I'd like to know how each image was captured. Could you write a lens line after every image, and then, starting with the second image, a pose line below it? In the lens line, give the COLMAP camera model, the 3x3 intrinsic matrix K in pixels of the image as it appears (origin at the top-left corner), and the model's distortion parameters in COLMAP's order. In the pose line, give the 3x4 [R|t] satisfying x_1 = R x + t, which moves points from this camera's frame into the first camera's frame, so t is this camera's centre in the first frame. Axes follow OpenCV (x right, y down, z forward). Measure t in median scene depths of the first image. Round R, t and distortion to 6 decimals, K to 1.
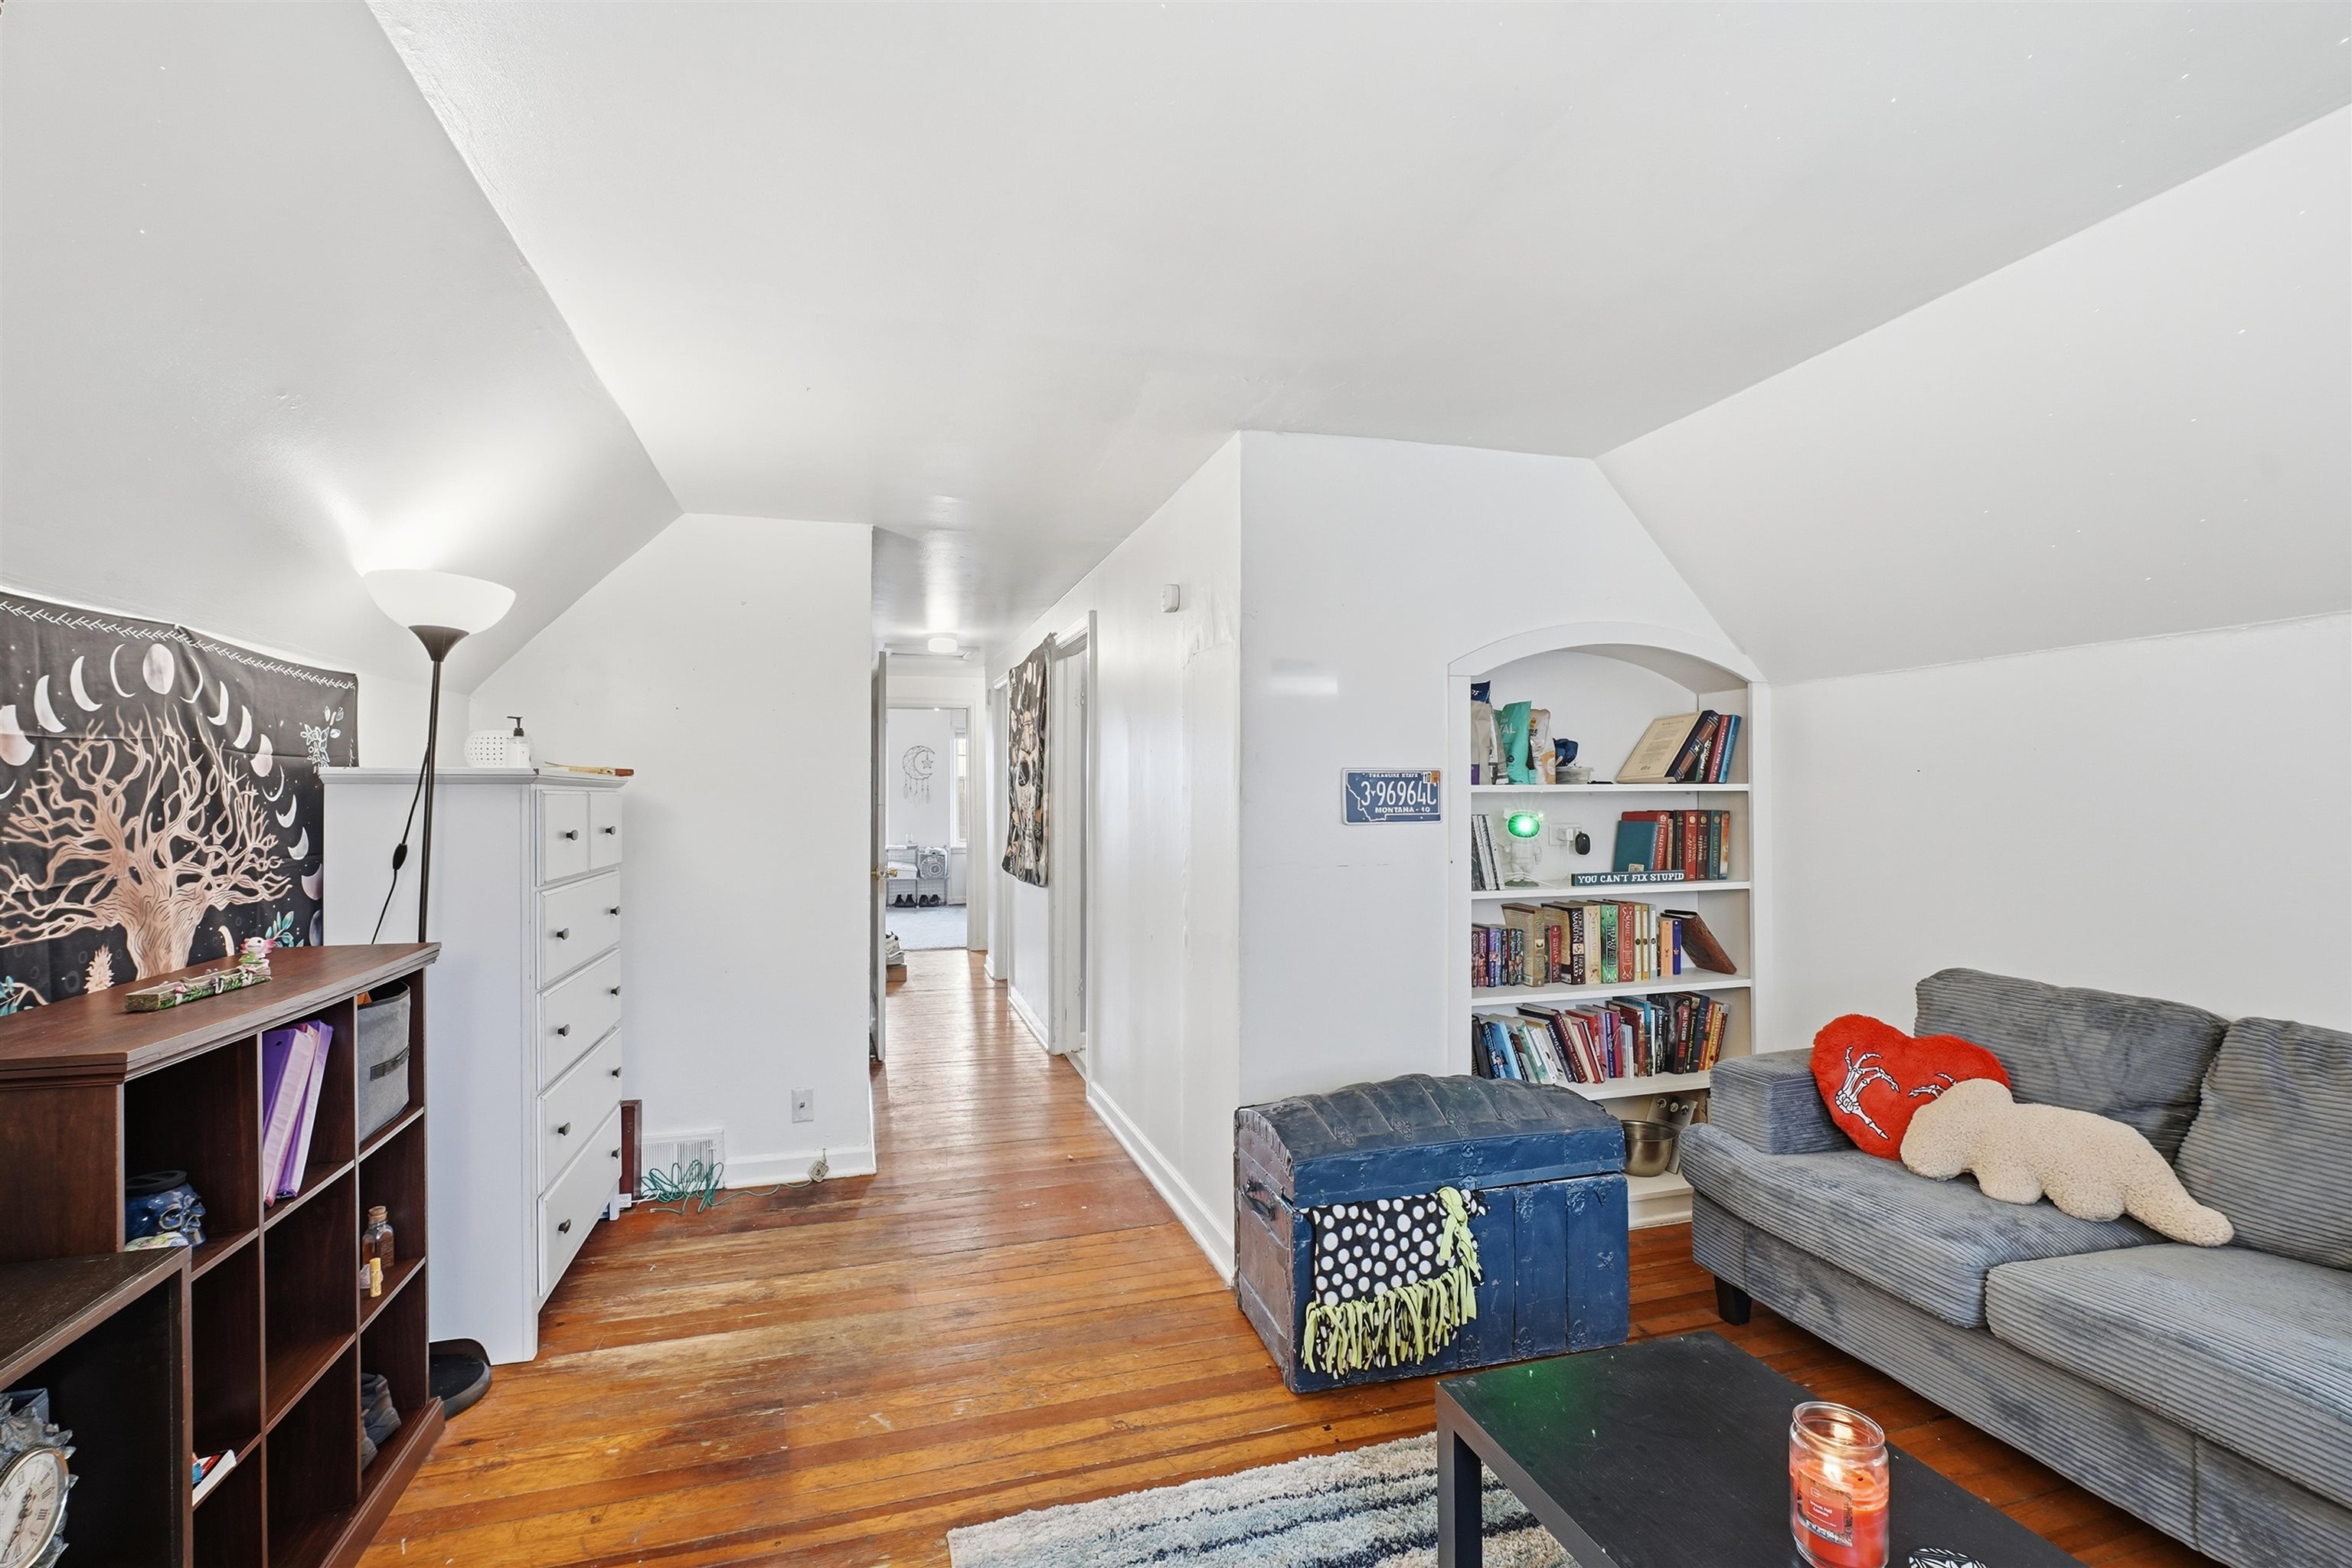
lens RADIAL K [[1069.3, 0, 1176.6], [0, 1069.3, 792.1], [0, 0, 1]] dist [0.000881, 0.000036]
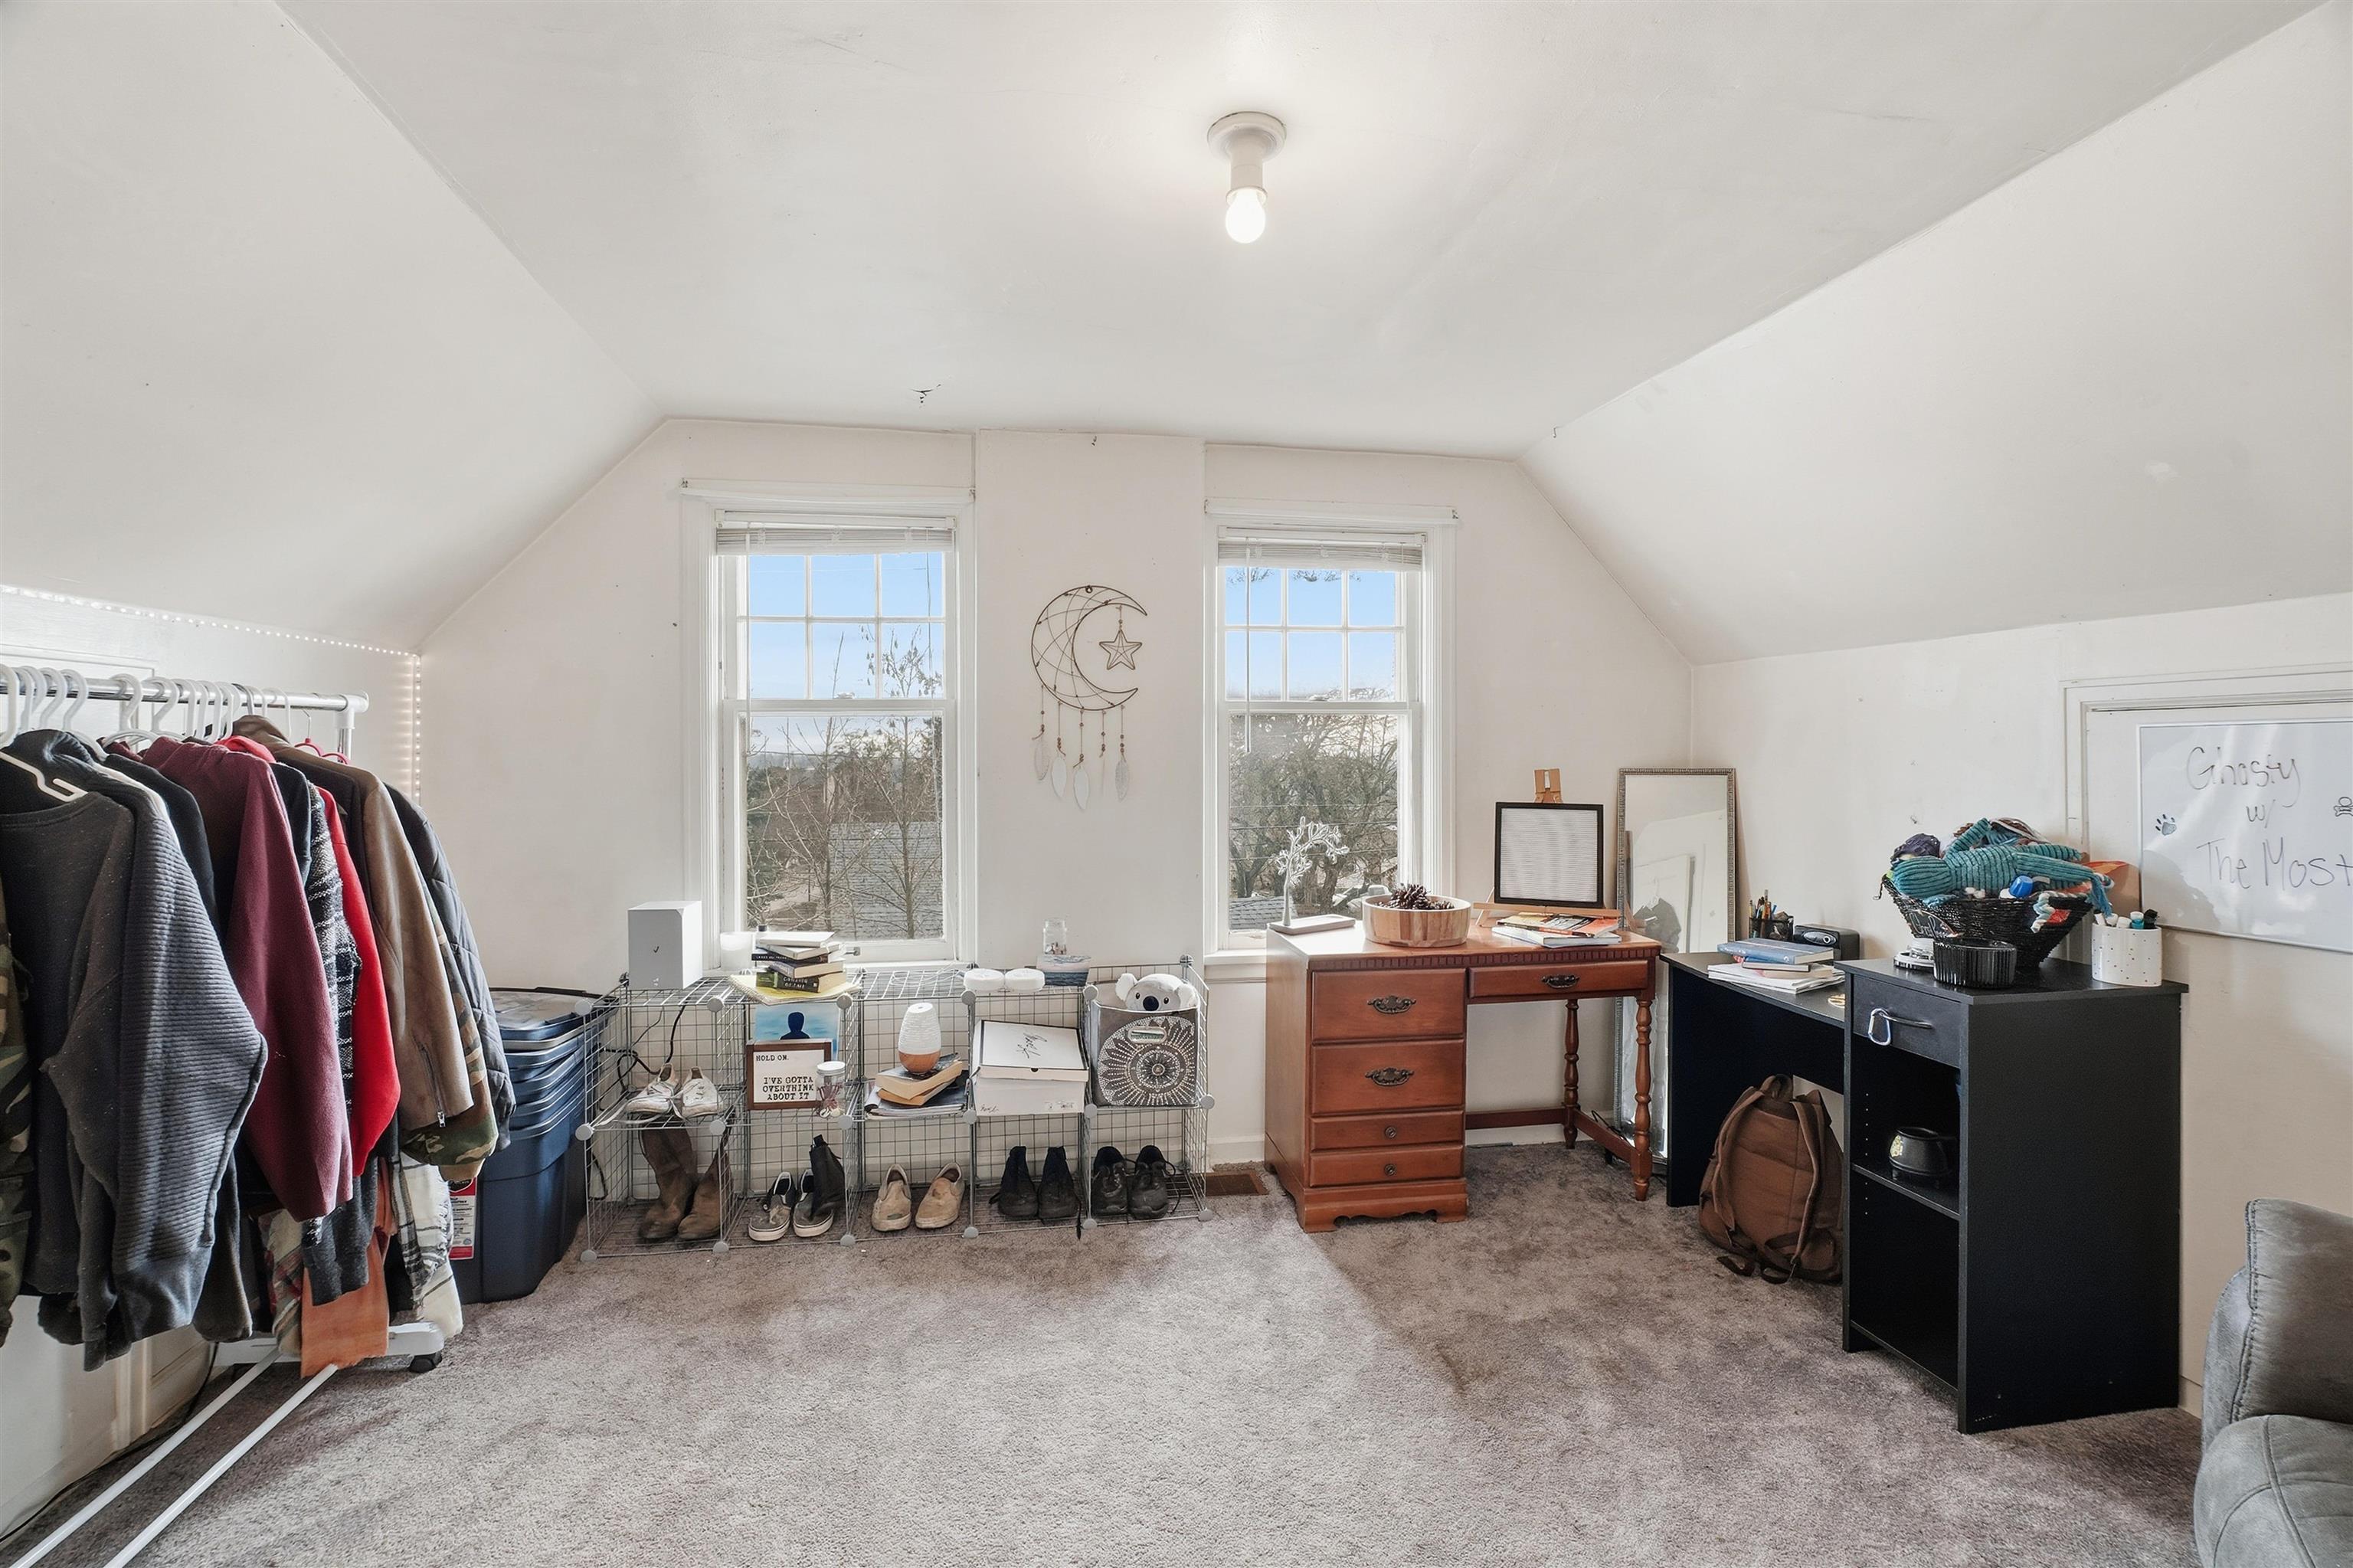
lens RADIAL K [[1069.8, 0, 1175.6], [0, 1069.8, 774.0], [0, 0, 1]] dist [0.000881, 0.000036]
pose [[0.992598, 0.000850, -0.121445, -0.187954], [-0.000153, 0.999983, 0.005745, 0.002445], [0.121447, -0.005684, 0.992582, 0.740671]]
